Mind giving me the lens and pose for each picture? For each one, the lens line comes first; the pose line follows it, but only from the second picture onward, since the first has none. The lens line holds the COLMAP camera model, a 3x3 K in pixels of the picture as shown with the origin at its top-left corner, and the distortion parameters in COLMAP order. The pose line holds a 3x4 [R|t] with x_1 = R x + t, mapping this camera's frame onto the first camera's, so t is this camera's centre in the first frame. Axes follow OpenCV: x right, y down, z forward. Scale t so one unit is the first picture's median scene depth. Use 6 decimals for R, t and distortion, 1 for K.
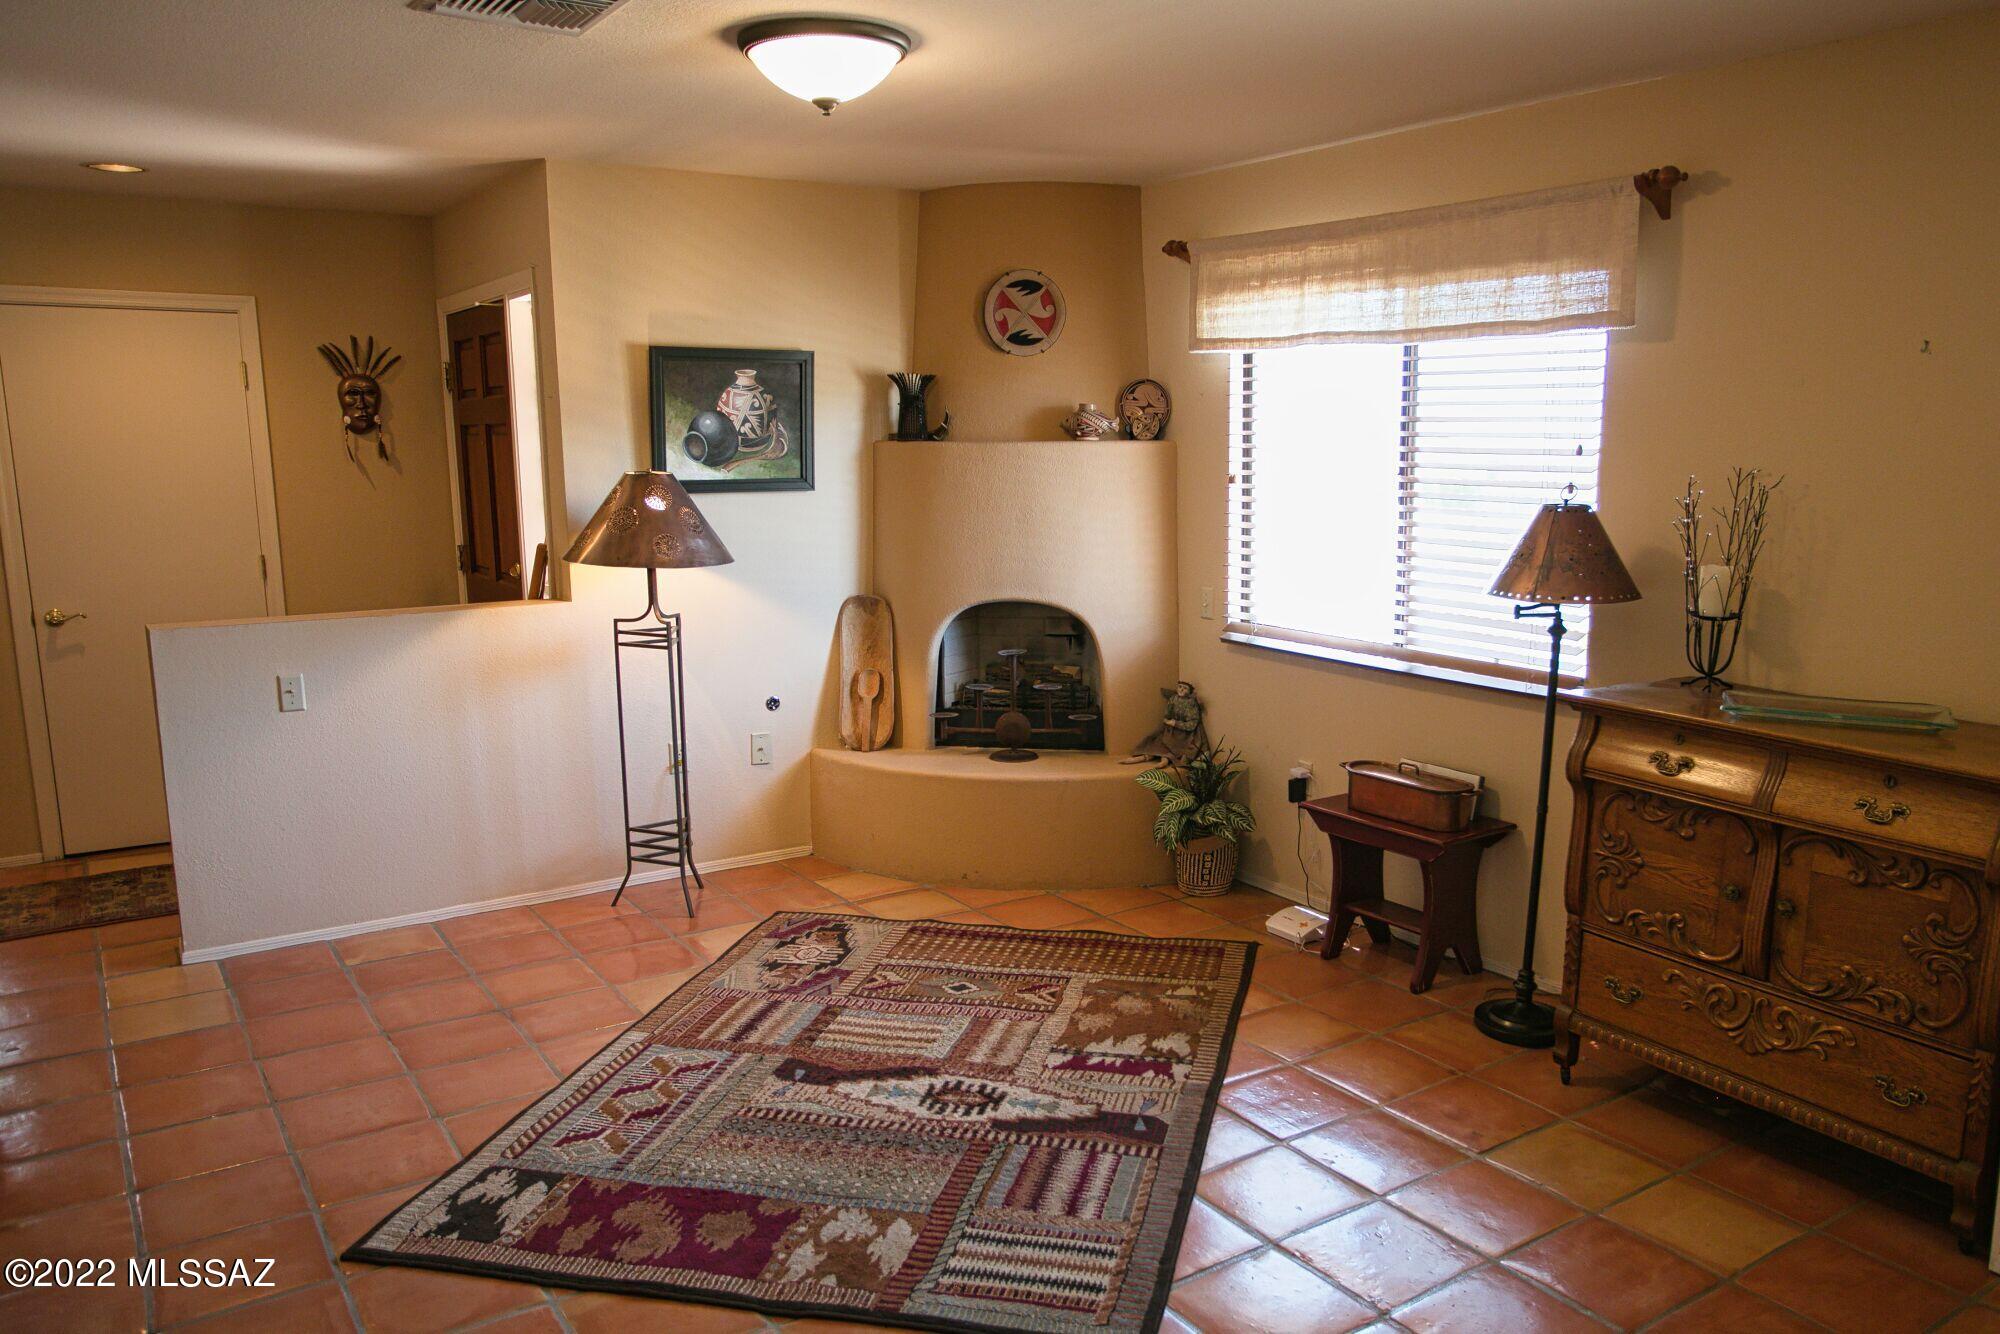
lens RADIAL K [[1292.8, 0, 957.4], [0, 1292.8, 661.6], [0, 0, 1]] dist [-0.024259, -0.000868]
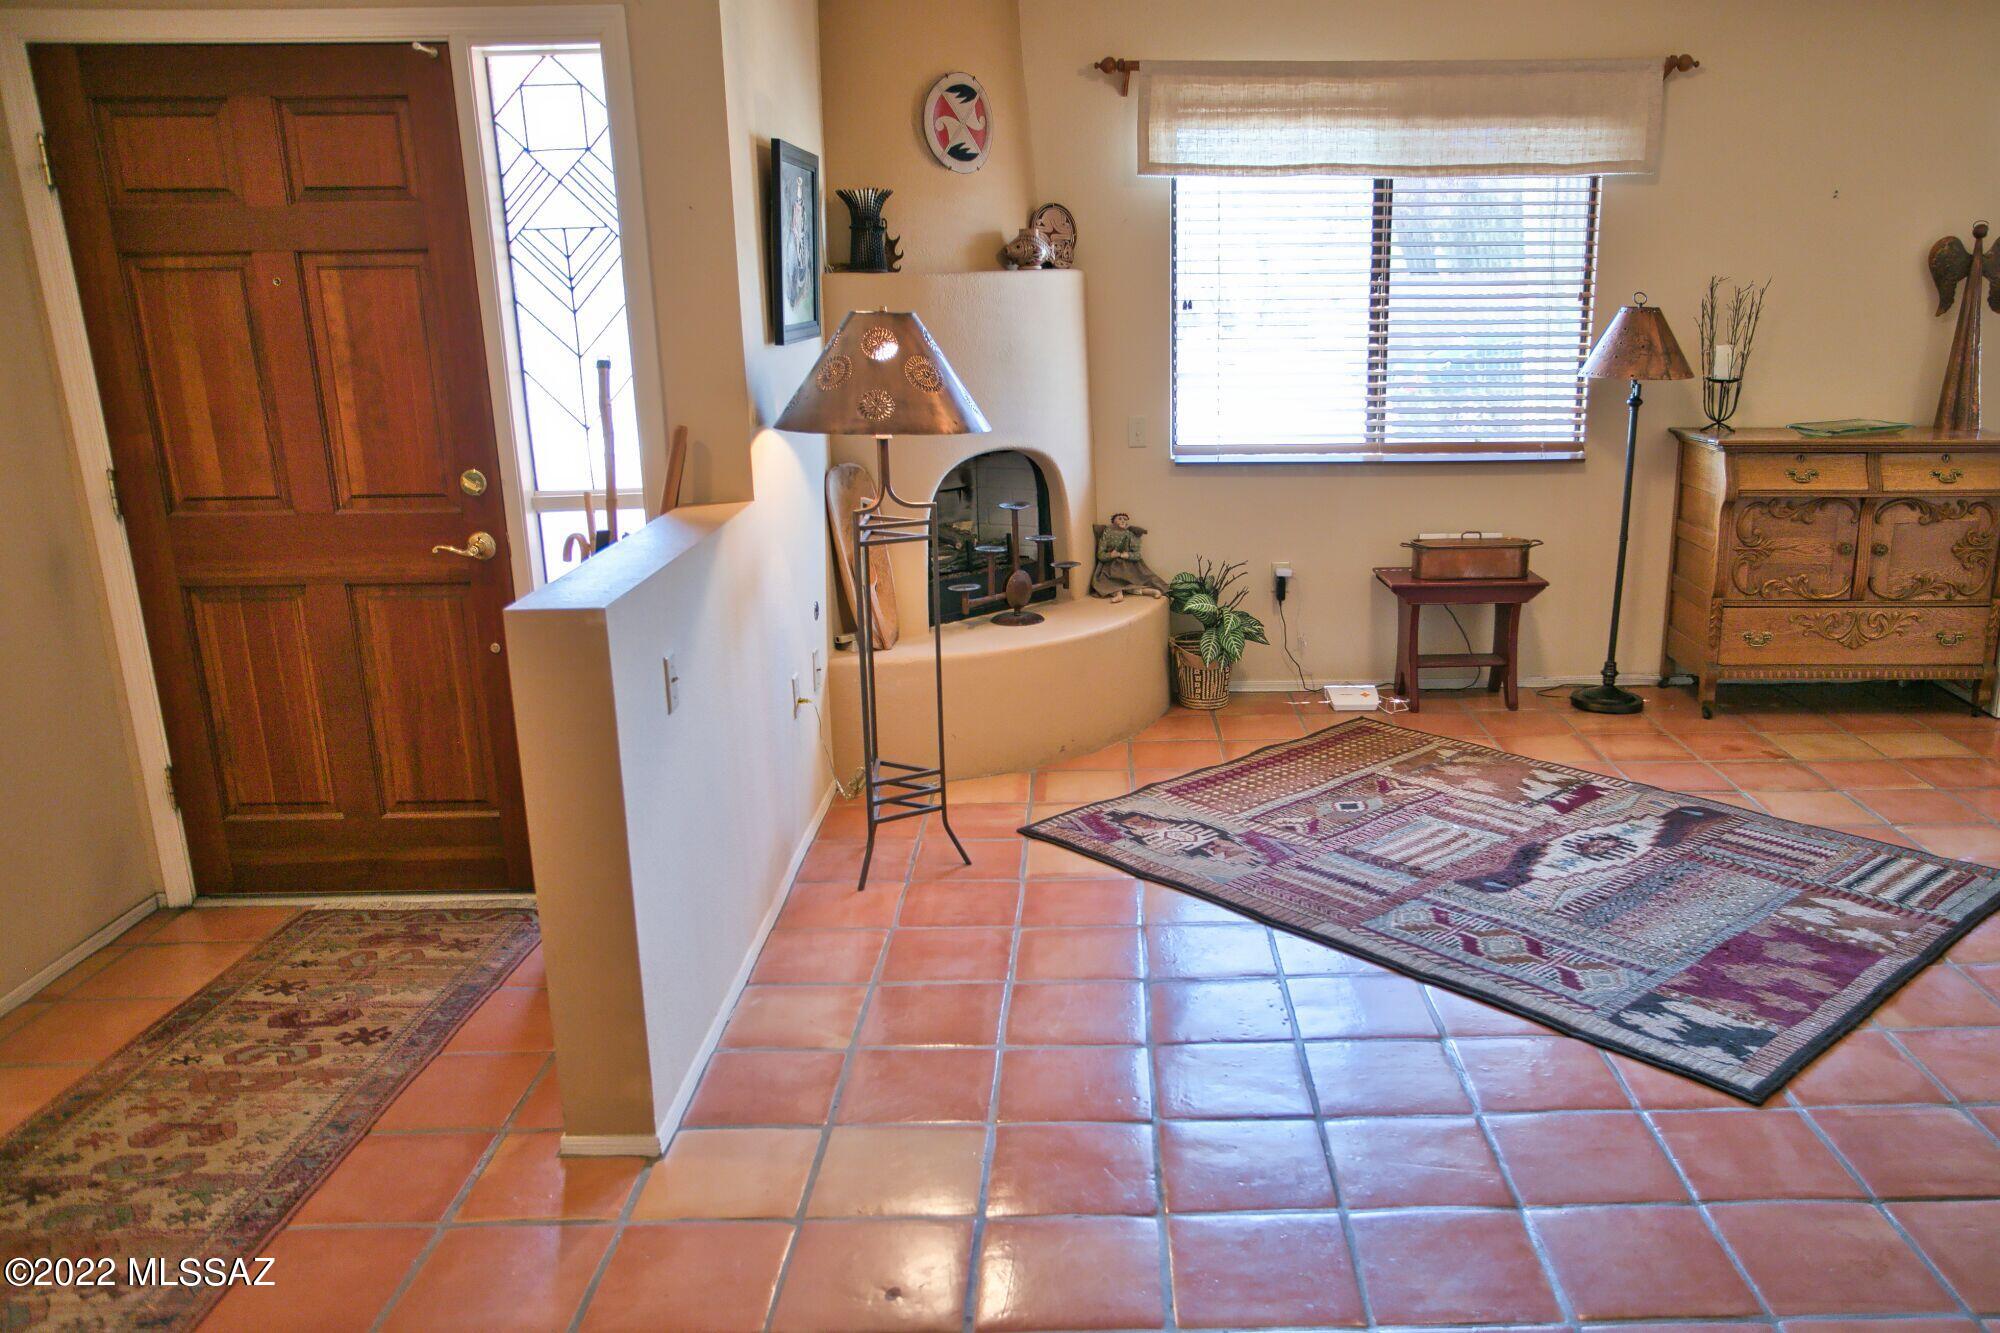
lens RADIAL K [[1470.9, 0, 1000.0], [0, 1470.9, 666.5], [0, 0, 1]] dist [-0.015945, 0.002630]
pose [[0.636077, -0.210756, 0.742286, -1.065791], [0.146984, 0.977456, 0.151574, -0.077810], [-0.757497, 0.012691, 0.652715, 0.465034]]
